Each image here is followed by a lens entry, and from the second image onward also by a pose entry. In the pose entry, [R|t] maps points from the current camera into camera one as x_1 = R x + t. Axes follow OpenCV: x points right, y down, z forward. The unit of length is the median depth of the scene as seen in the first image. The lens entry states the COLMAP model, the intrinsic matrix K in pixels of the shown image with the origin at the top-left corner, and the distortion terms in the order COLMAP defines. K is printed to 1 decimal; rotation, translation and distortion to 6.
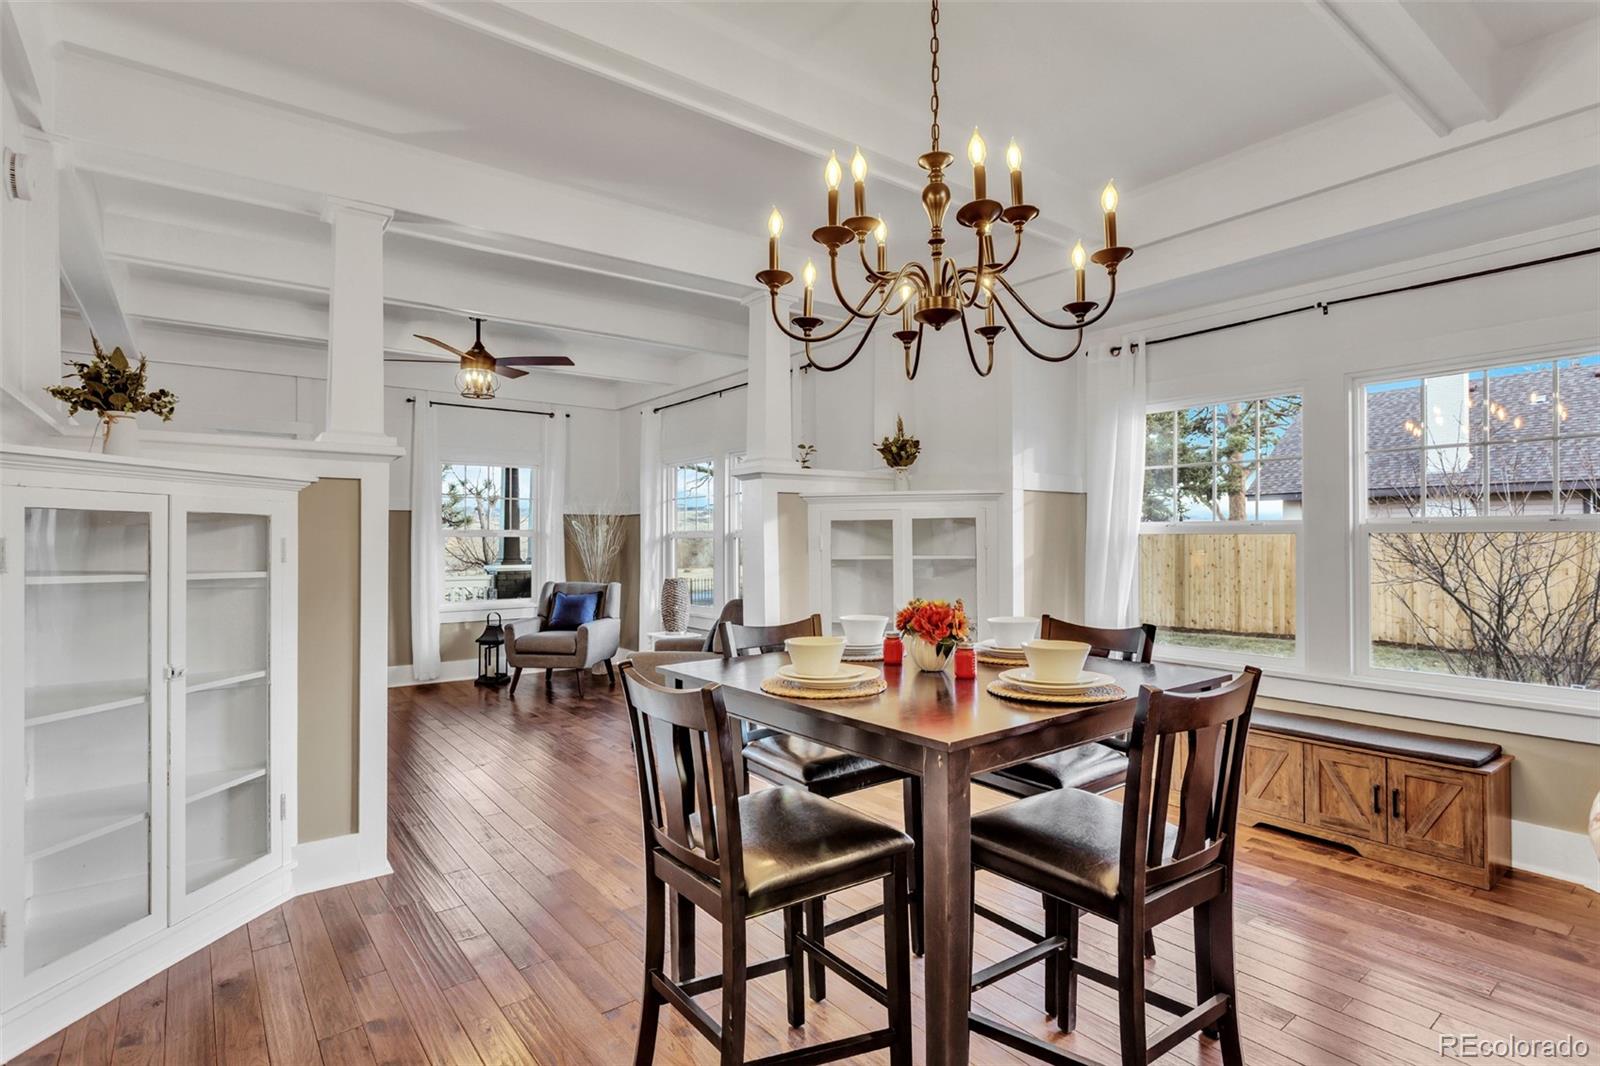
lens RADIAL K [[792.0, 0, 792.9], [0, 792.0, 530.3], [0, 0, 1]] dist [-0.005204, 0.001136]
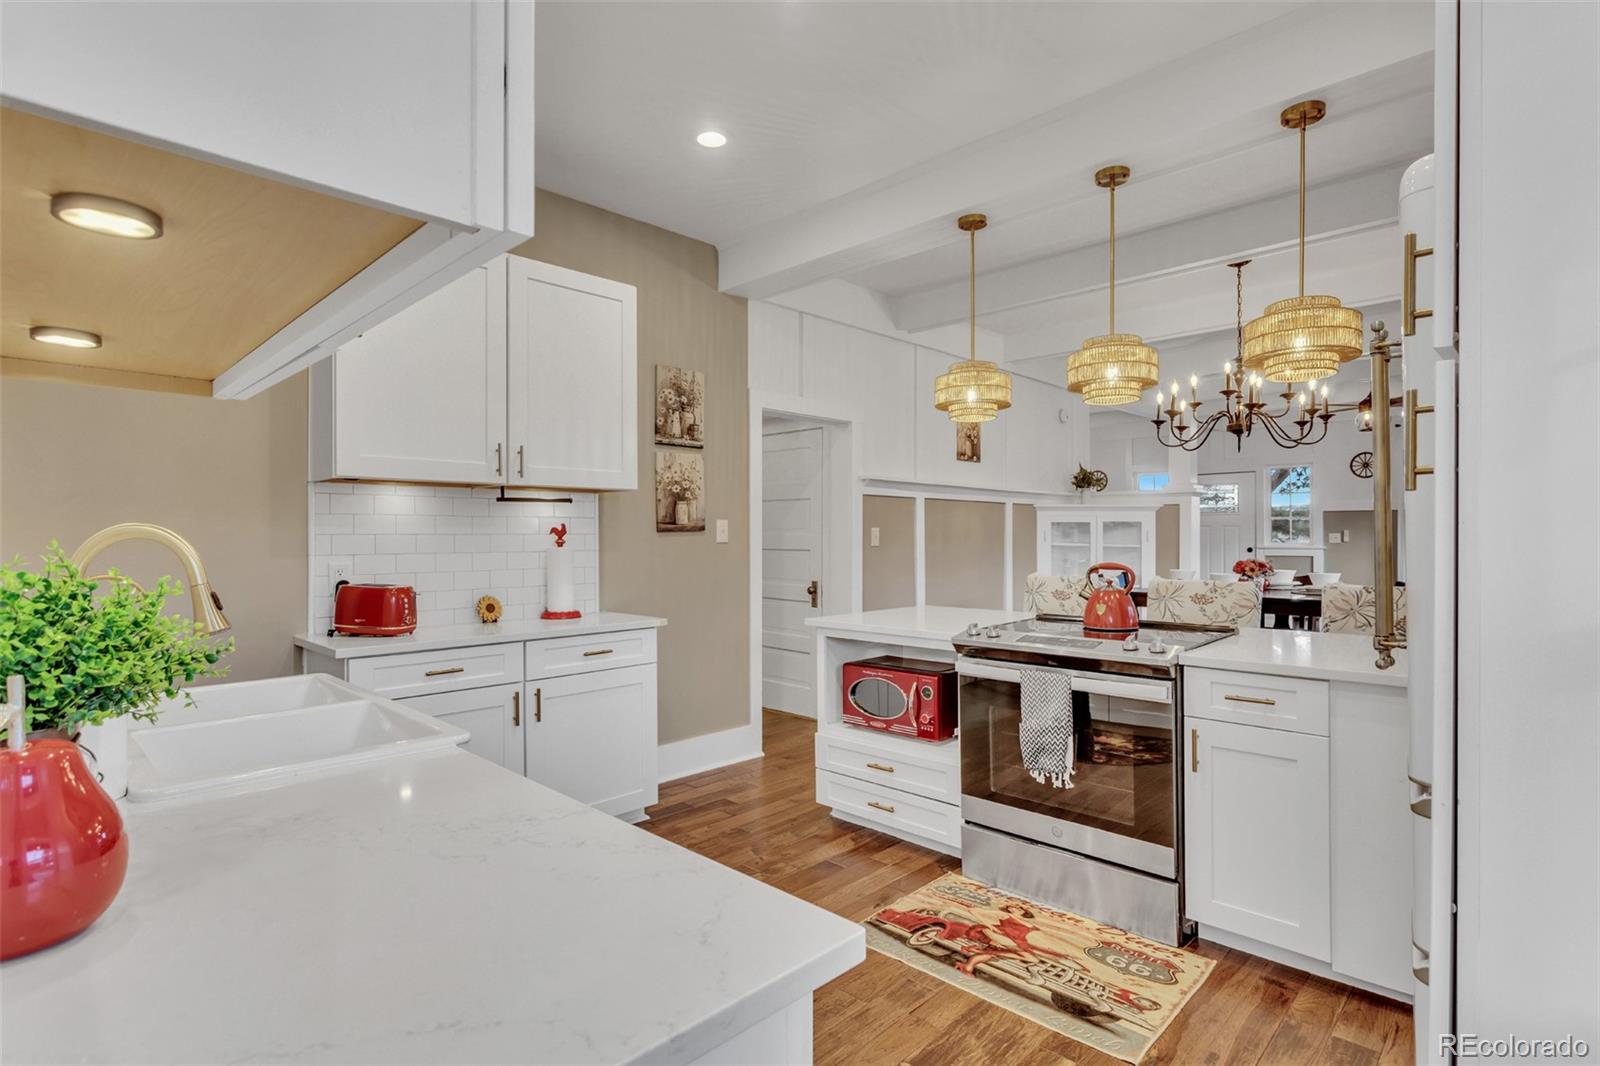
lens RADIAL K [[792.0, 0, 794.5], [0, 792.0, 545.0], [0, 0, 1]] dist [-0.005204, 0.001136]
pose [[0.142273, 0.012987, -0.989742, 1.040494], [0.012035, 0.999817, 0.014849, 0.001604], [0.989754, -0.014024, 0.142091, -0.268074]]
